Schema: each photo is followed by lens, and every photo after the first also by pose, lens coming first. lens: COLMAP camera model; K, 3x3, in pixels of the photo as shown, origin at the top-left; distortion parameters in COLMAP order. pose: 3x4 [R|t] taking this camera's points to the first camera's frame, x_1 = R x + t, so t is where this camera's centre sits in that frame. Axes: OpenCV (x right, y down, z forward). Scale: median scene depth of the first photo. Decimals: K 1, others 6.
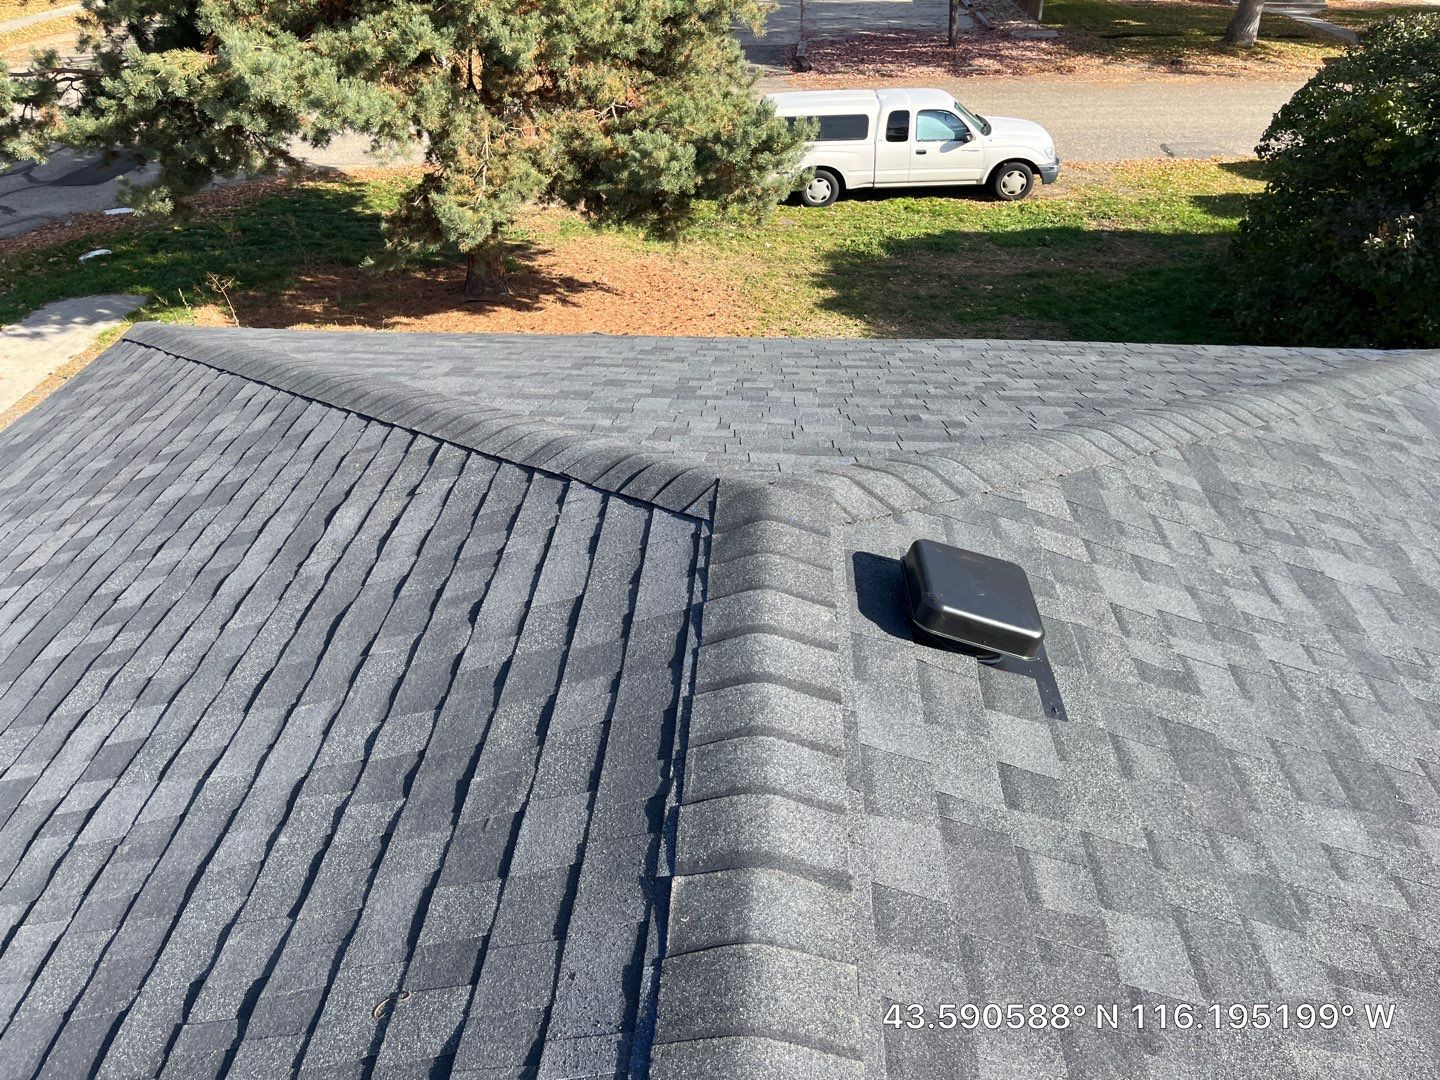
lens RADIAL K [[1206.7, 0, 733.6], [0, 1206.7, 505.6], [0, 0, 1]] dist [0.087040, -0.121596]
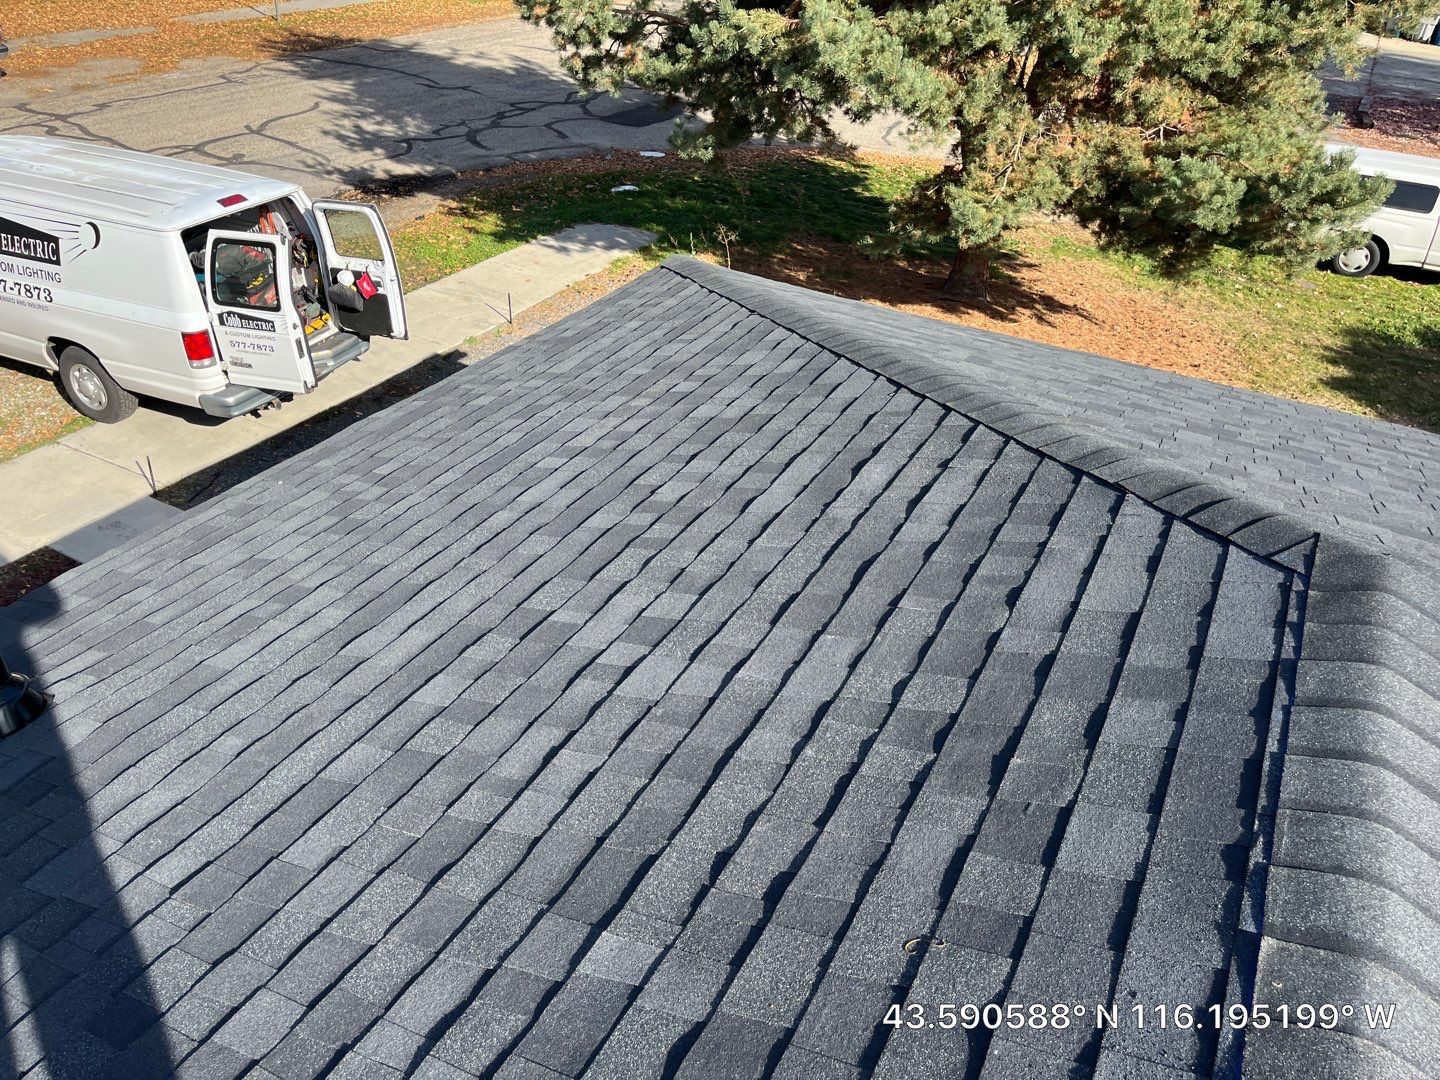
lens RADIAL K [[1206.7, 0, 713.0], [0, 1206.7, 537.4], [0, 0, 1]] dist [0.087040, -0.121596]
pose [[0.909450, 0.271985, -0.314523, -0.107353], [-0.265741, 0.961954, 0.063457, 0.033997], [0.319816, 0.025871, 0.947126, -0.006046]]
